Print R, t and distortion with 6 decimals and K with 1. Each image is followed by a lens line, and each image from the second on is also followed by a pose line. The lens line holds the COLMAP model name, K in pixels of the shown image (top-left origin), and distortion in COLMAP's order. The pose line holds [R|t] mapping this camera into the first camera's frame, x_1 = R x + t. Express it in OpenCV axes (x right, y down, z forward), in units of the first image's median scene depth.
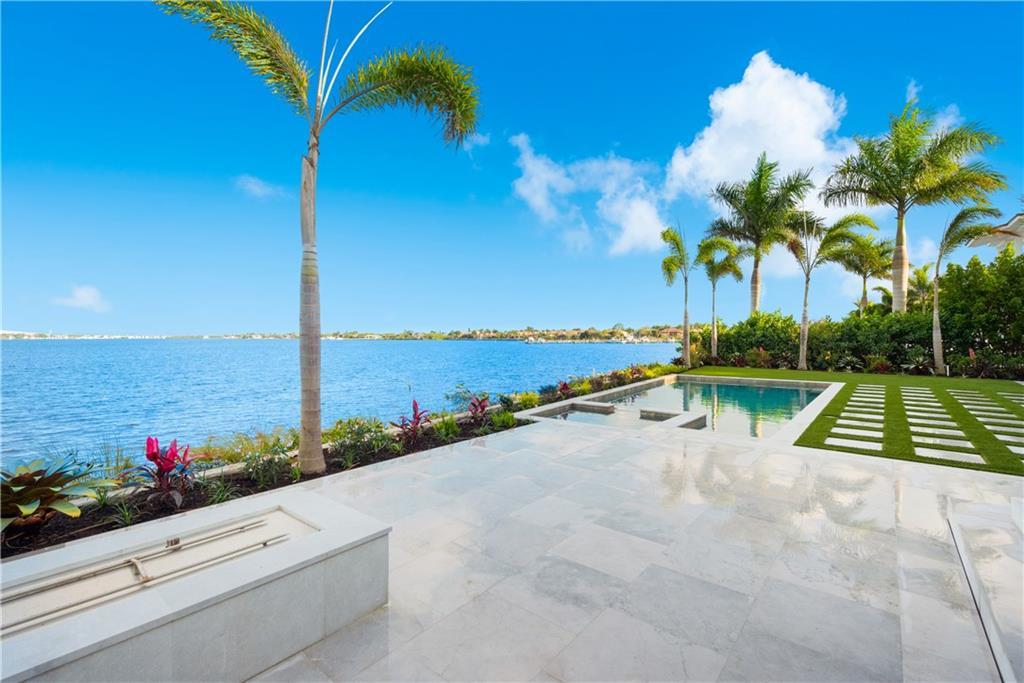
lens RADIAL K [[463.8, 0, 510.7], [0, 463.8, 338.3], [0, 0, 1]] dist [0.002274, 0.000273]
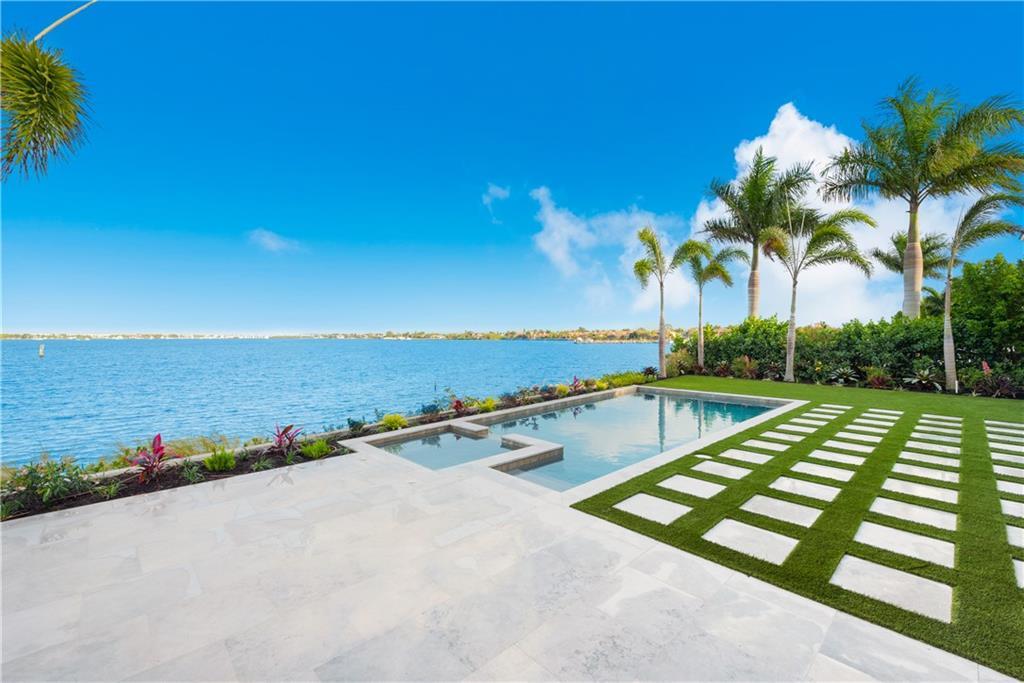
lens RADIAL K [[424.5, 0, 512.0], [0, 424.5, 341.5], [0, 0, 1]] dist [-0.000822, -0.000203]
pose [[0.990603, 0.002237, -0.136750, 0.168462], [-0.000961, 0.999955, 0.009394, -0.015451], [0.136765, -0.009175, 0.990561, 0.079540]]
